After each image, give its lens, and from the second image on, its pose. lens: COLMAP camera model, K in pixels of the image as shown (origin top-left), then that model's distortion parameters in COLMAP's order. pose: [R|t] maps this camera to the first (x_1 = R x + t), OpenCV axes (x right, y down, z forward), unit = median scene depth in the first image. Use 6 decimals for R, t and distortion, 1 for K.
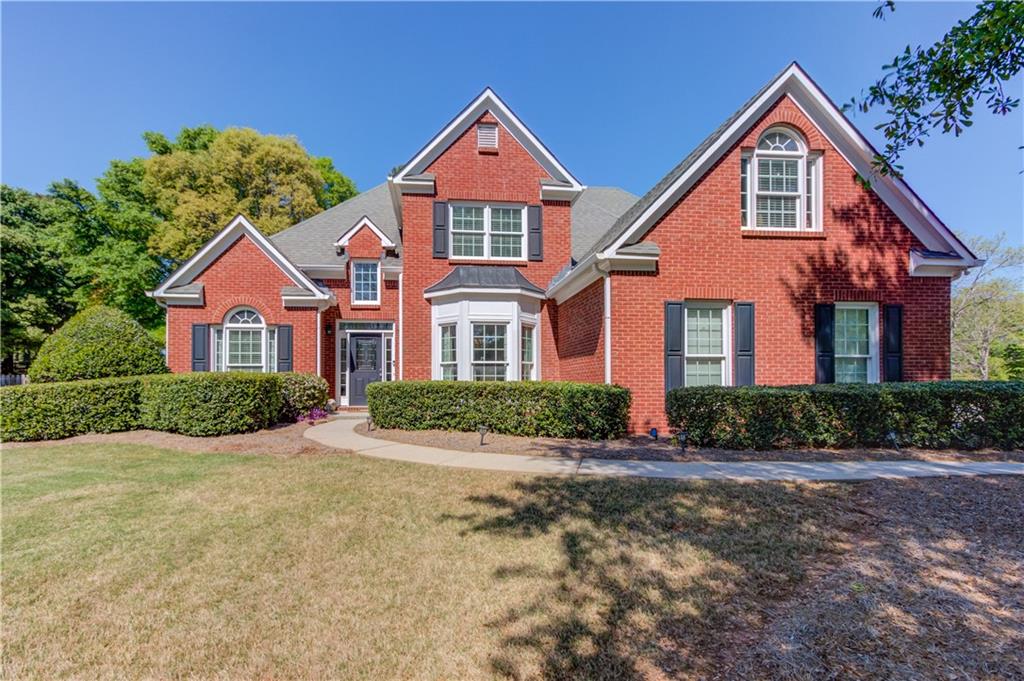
lens RADIAL K [[495.8, 0, 513.1], [0, 495.8, 355.4], [0, 0, 1]] dist [0.002101, 0.002840]
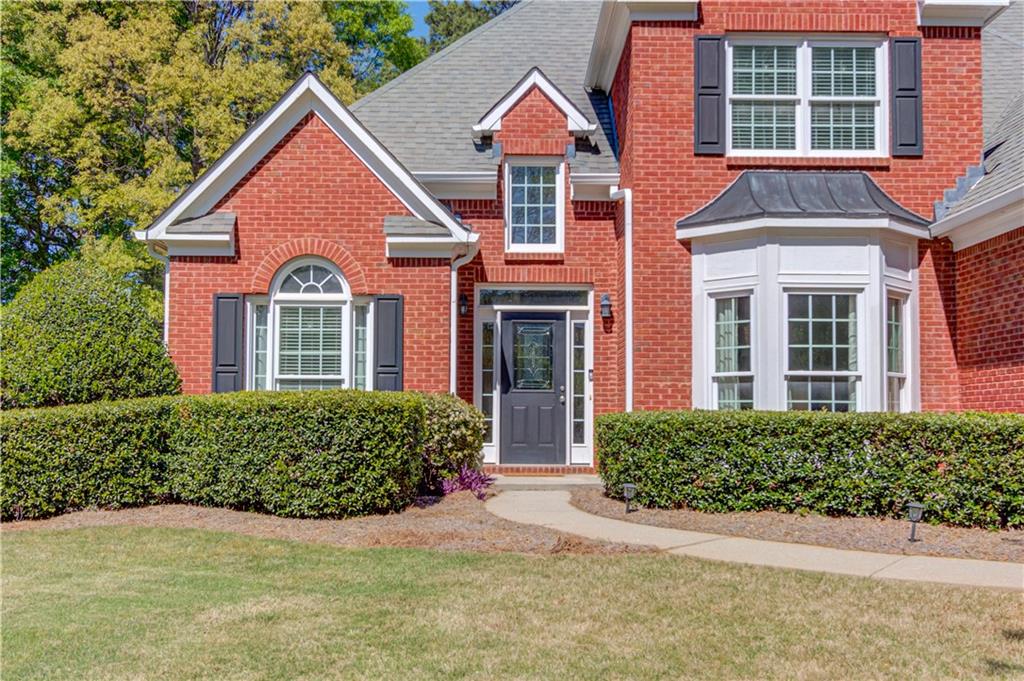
lens RADIAL K [[1154.8, 0, 512.1], [0, 1154.8, 340.3], [0, 0, 1]] dist [0.005558, 0.000000]
pose [[0.996007, 0.001233, -0.089264, -0.238247], [-0.002579, 0.999885, -0.014968, -0.000758], [0.089236, 0.015138, 0.995895, -0.121250]]
